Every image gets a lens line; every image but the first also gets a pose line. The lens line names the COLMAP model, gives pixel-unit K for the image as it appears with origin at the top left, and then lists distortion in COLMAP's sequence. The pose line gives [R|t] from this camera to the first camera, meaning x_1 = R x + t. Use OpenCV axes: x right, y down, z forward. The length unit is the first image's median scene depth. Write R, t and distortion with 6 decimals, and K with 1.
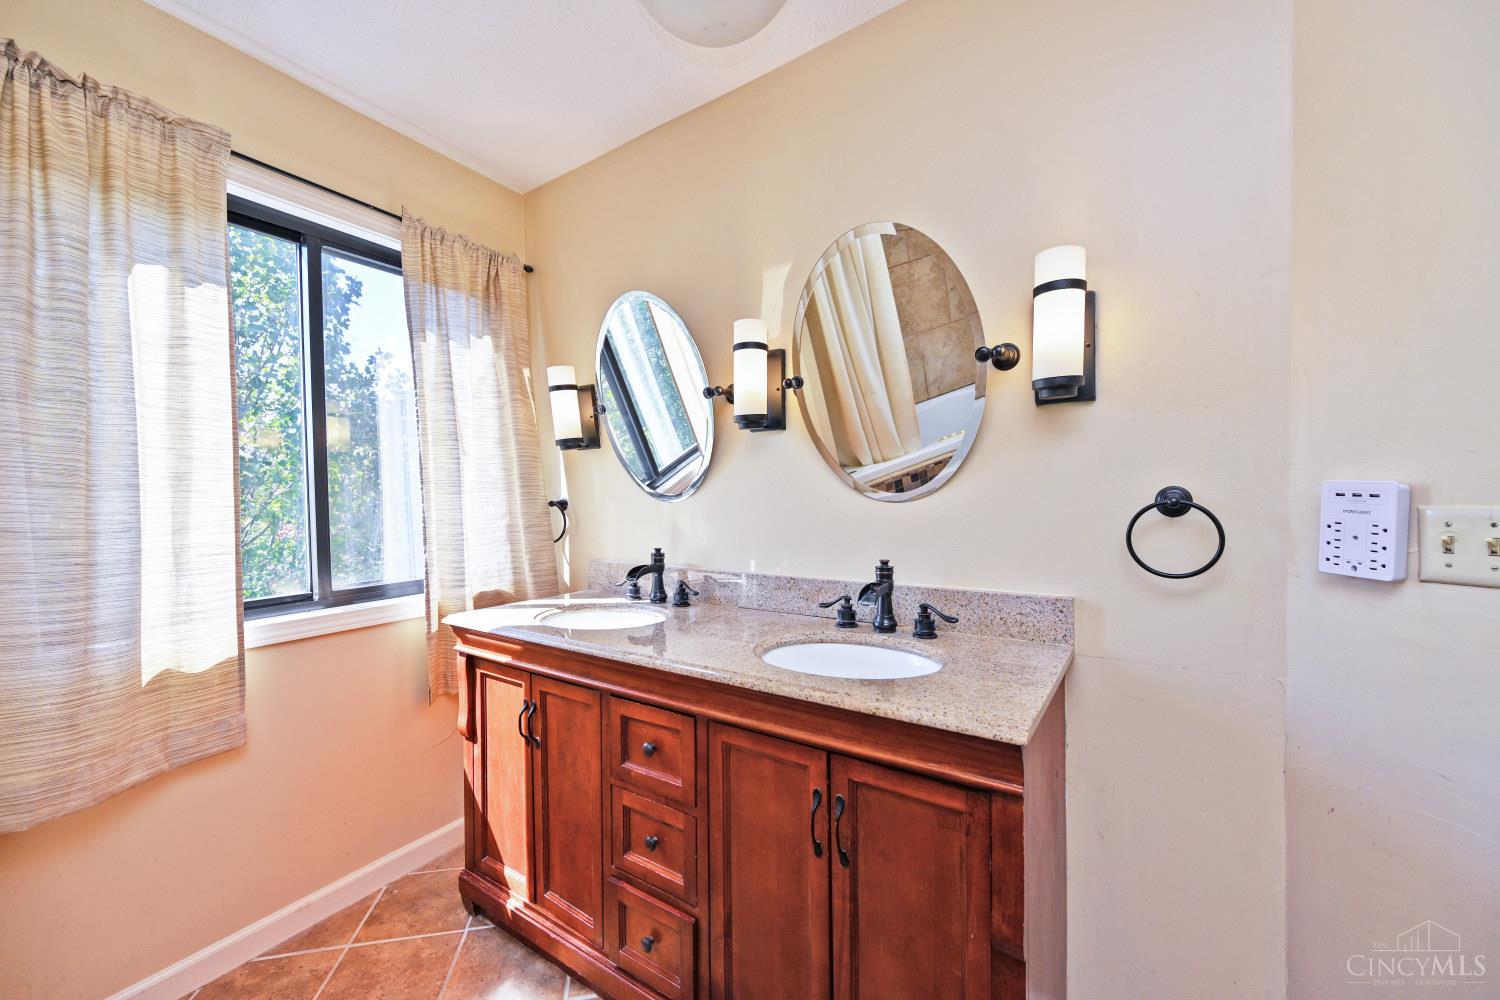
lens RADIAL K [[589.8, 0, 747.8], [0, 589.8, 502.8], [0, 0, 1]] dist [0.002525, 0.000555]
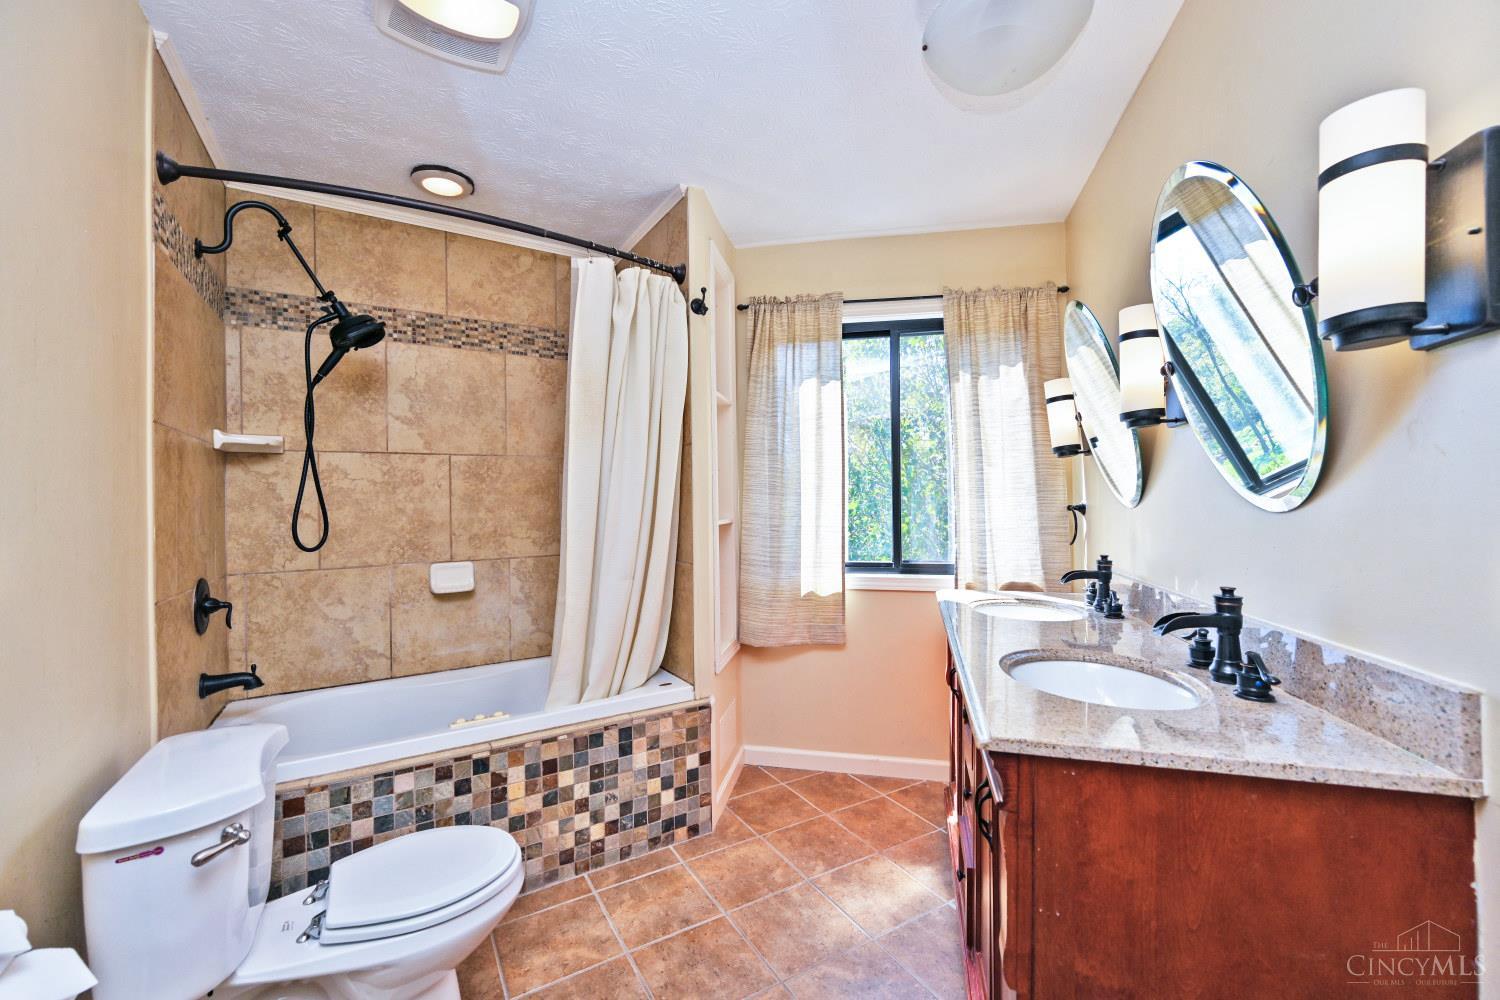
lens RADIAL K [[589.8, 0, 746.2], [0, 589.8, 499.1], [0, 0, 1]] dist [0.002525, 0.000555]
pose [[0.345940, 0.004226, -0.938247, 0.653378], [-0.015763, 0.999875, -0.001308, -0.005014], [0.938124, 0.015243, 0.345963, 0.137562]]
